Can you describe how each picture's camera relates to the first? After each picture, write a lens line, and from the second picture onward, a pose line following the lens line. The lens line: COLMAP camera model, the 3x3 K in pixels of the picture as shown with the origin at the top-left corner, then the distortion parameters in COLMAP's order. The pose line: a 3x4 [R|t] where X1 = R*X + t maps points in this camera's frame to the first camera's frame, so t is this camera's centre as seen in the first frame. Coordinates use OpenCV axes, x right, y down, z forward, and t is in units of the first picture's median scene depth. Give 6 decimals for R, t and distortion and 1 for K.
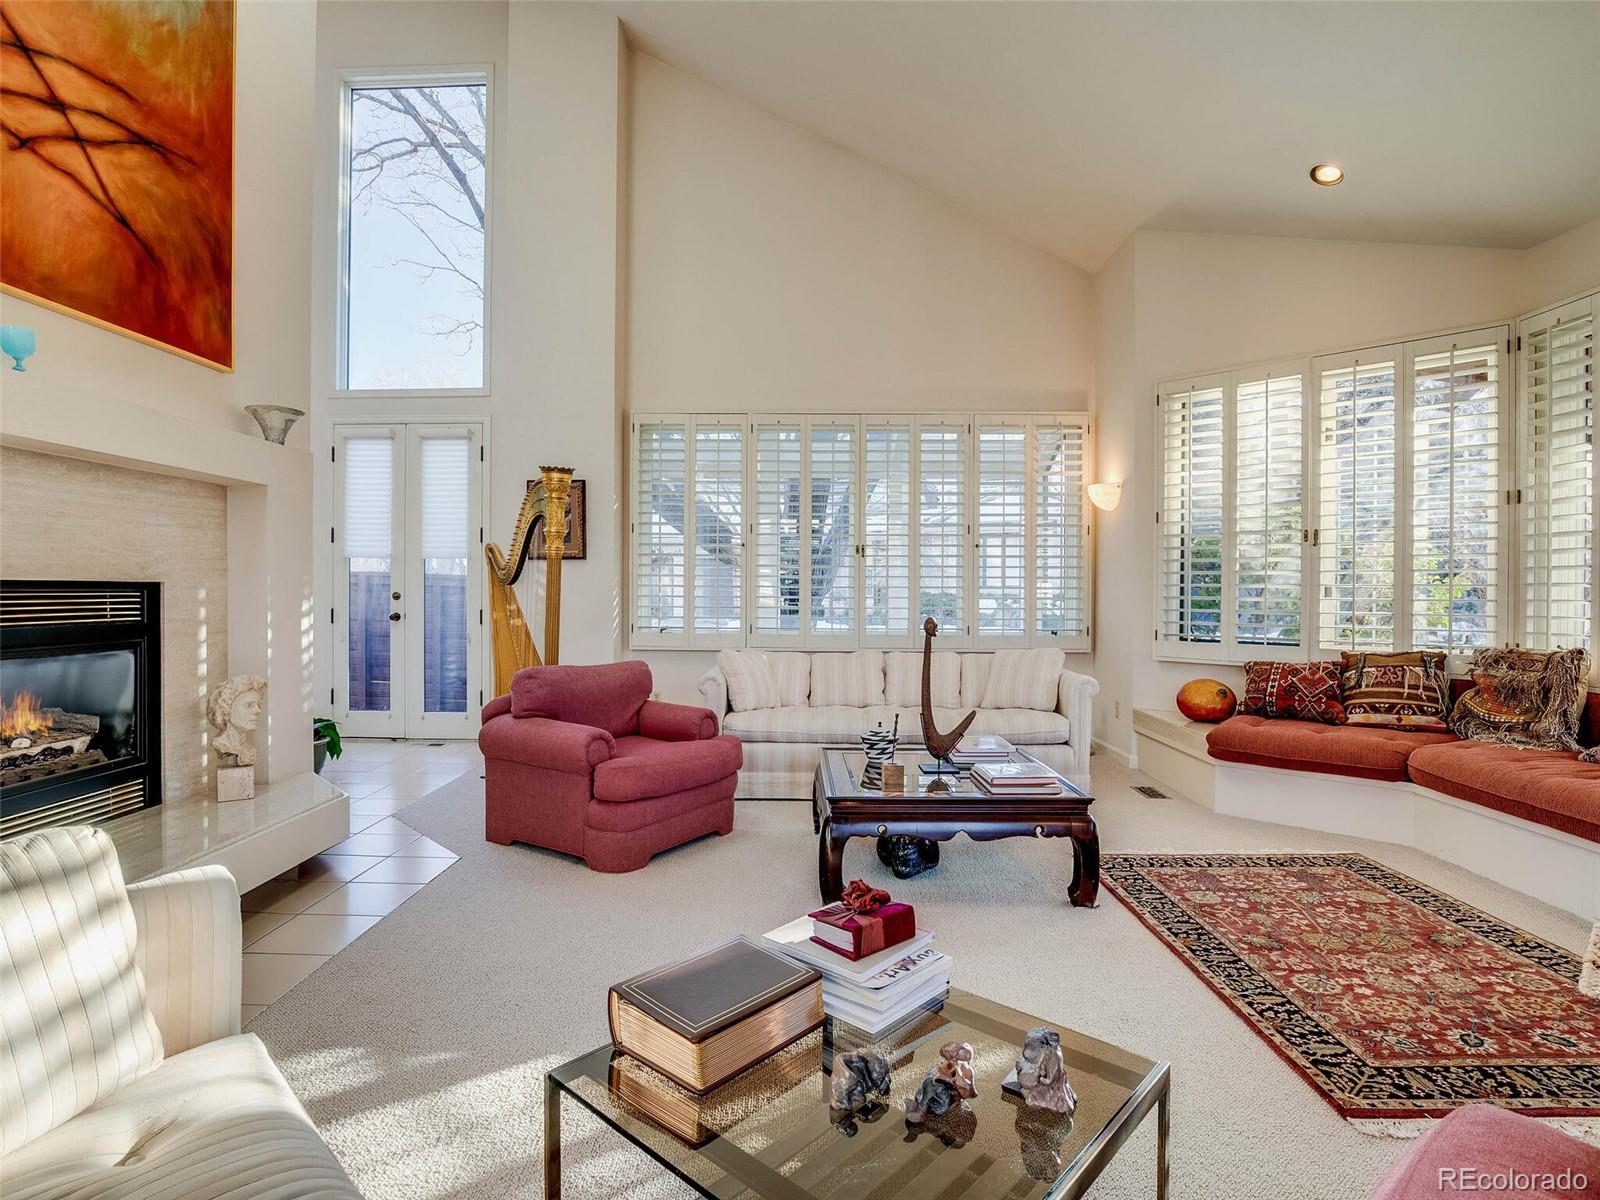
lens RADIAL K [[823.0, 0, 788.9], [0, 823.0, 598.0], [0, 0, 1]] dist [-0.038506, 0.008090]
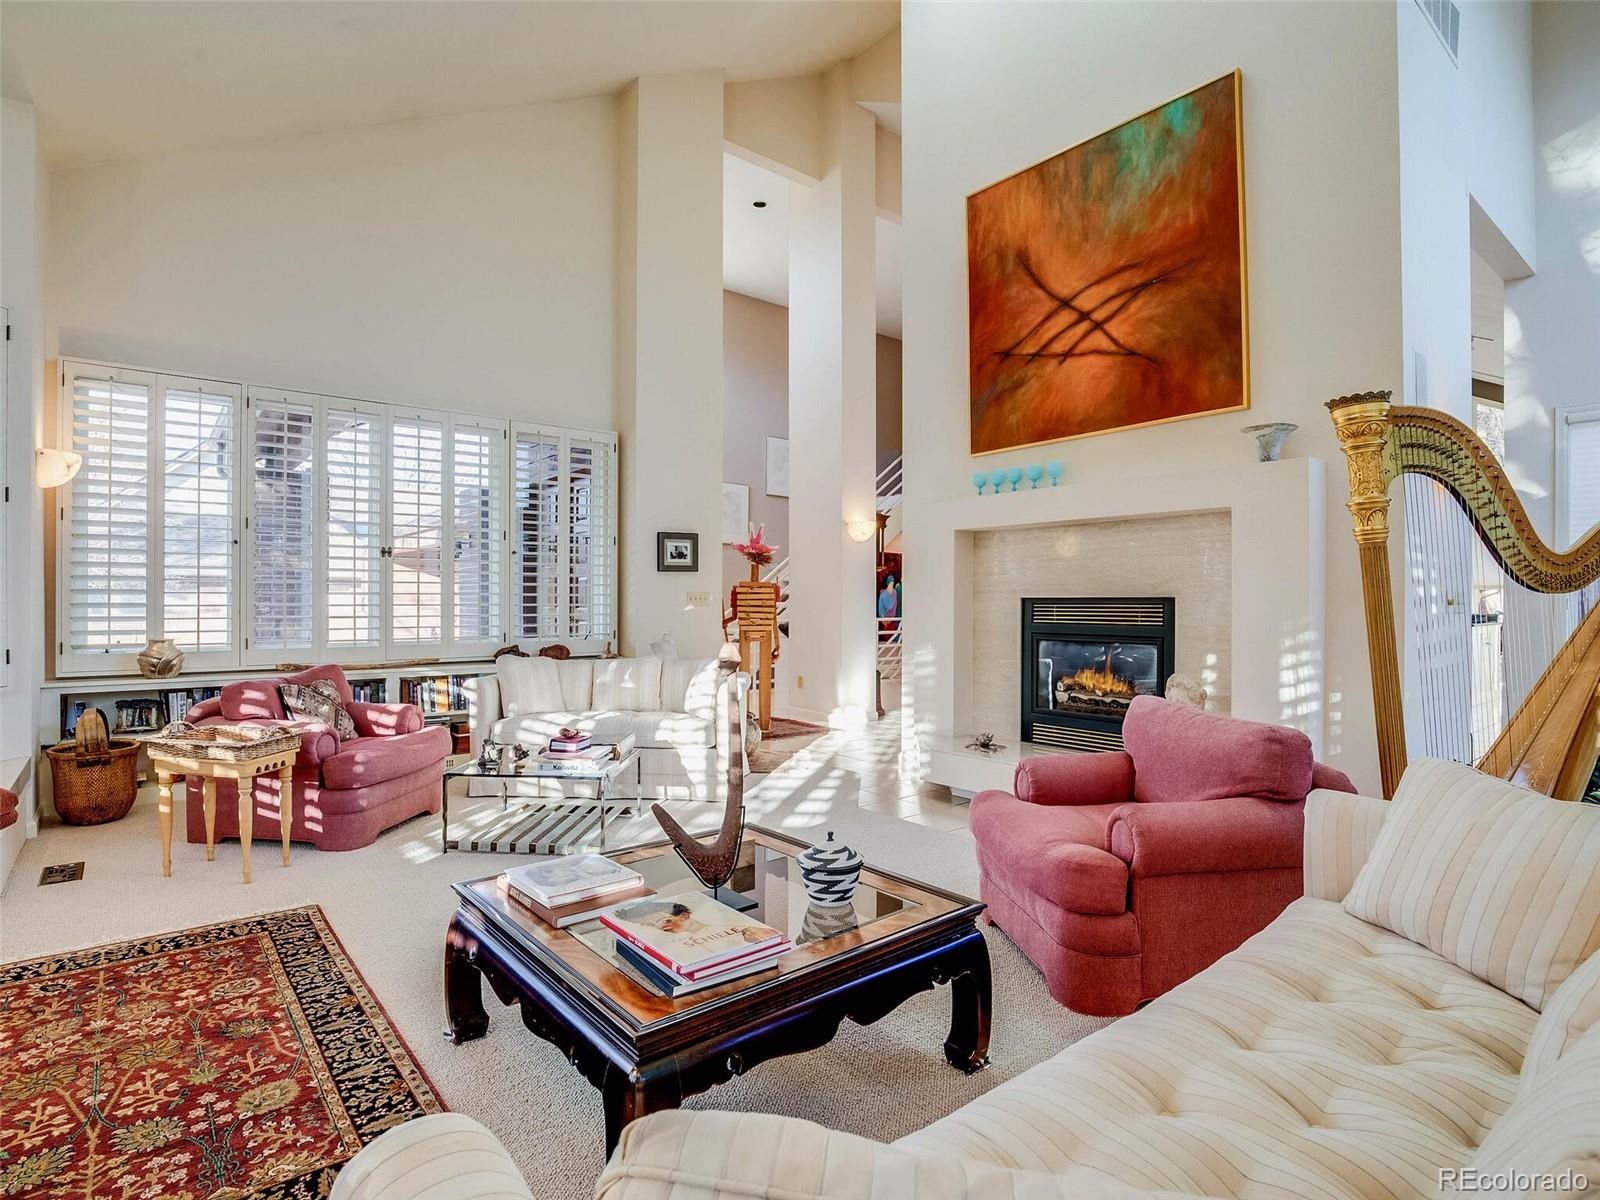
lens RADIAL K [[828.0, 0, 794.0], [0, 828.0, 602.9], [0, 0, 1]] dist [-0.038057, 0.008624]
pose [[-0.763611, -0.005075, -0.645657, 0.528866], [-0.010299, 0.999938, 0.004322, -0.009020], [0.645595, 0.009950, -0.763615, 1.508238]]
